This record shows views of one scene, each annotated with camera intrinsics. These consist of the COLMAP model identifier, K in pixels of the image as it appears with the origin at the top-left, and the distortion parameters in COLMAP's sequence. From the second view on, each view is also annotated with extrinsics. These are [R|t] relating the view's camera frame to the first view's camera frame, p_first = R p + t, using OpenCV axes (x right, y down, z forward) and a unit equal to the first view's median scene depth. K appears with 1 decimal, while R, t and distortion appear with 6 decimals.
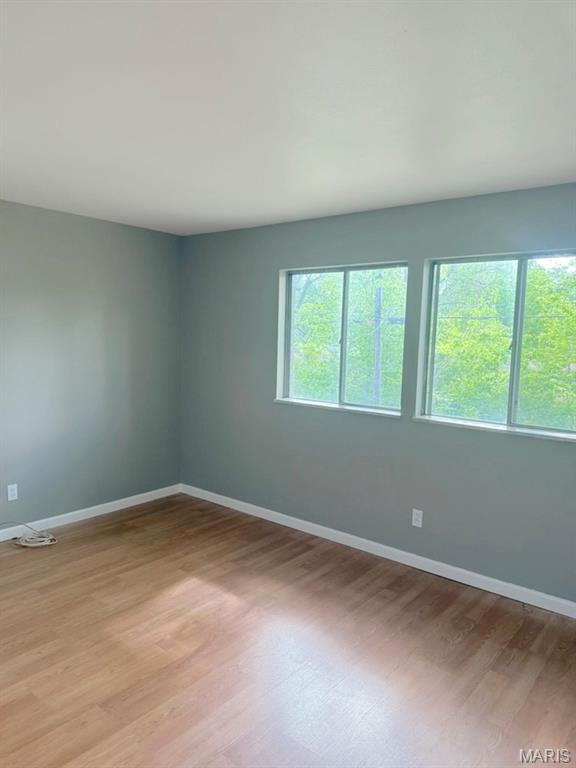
lens RADIAL K [[543.7, 0, 286.5], [0, 543.7, 389.0], [0, 0, 1]] dist [0.043883, -0.065103]
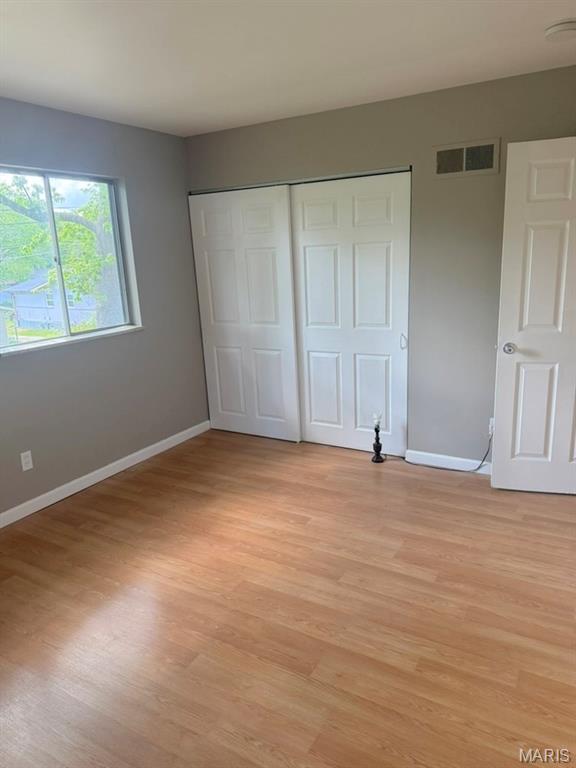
lens RADIAL K [[543.7, 0, 280.7], [0, 543.7, 383.9], [0, 0, 1]] dist [0.043883, -0.065103]
pose [[-0.113436, -0.271558, 0.955714, -0.748362], [0.162501, 0.943898, 0.287488, -0.091012], [-0.980166, 0.187916, -0.062943, 0.713703]]
